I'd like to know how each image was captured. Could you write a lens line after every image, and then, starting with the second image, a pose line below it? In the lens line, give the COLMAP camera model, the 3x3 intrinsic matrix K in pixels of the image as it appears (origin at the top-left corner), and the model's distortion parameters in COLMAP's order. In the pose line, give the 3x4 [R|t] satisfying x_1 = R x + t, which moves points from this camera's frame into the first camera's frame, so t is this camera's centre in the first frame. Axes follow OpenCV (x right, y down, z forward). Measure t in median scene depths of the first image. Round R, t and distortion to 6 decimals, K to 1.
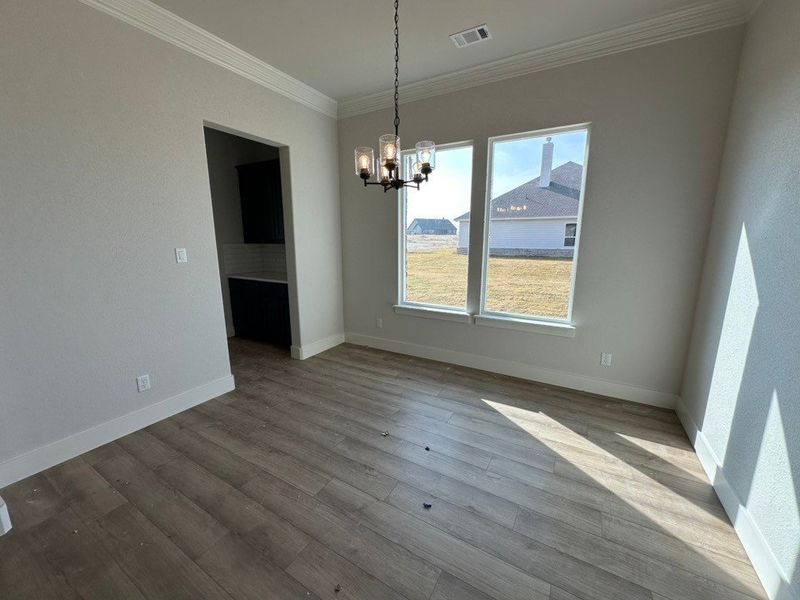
lens RADIAL K [[318.4, 0, 401.3], [0, 318.4, 295.1], [0, 0, 1]] dist [-0.001111, 0.000205]
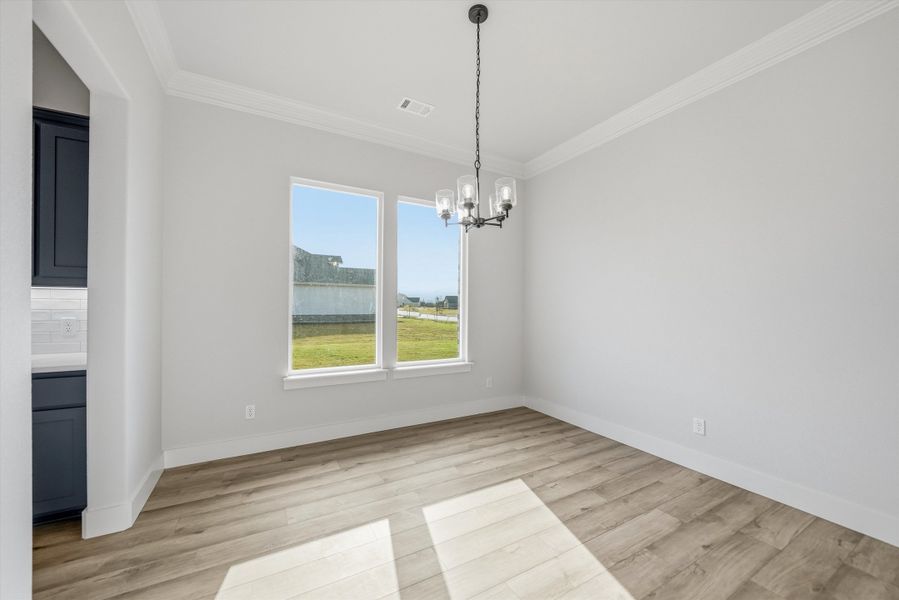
lens RADIAL K [[328.2, 0, 451.1], [0, 328.2, 299.1], [0, 0, 1]] dist [-0.014360, -0.000049]
pose [[0.525373, 0.021468, 0.850601, -0.881722], [0.146137, 0.982550, -0.115060, -0.006087], [-0.838229, 0.184754, 0.513068, 0.559461]]
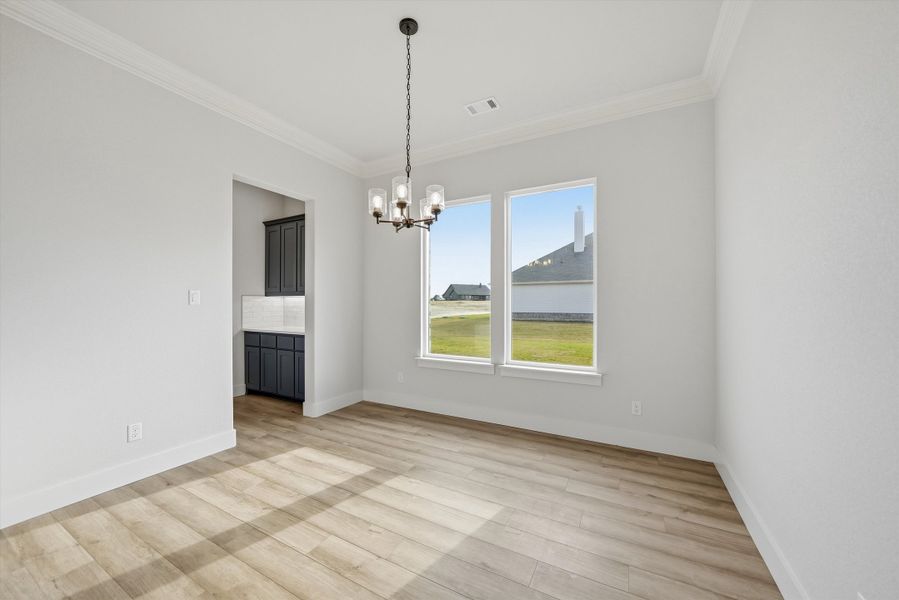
lens RADIAL K [[337.7, 0, 444.4], [0, 337.7, 297.9], [0, 0, 1]] dist [-0.018434, 0.002089]
pose [[0.999771, -0.000862, 0.021395, 0.077150], [0.004998, 0.980985, -0.194018, 0.104382], [-0.020821, 0.194081, 0.980765, -0.042687]]
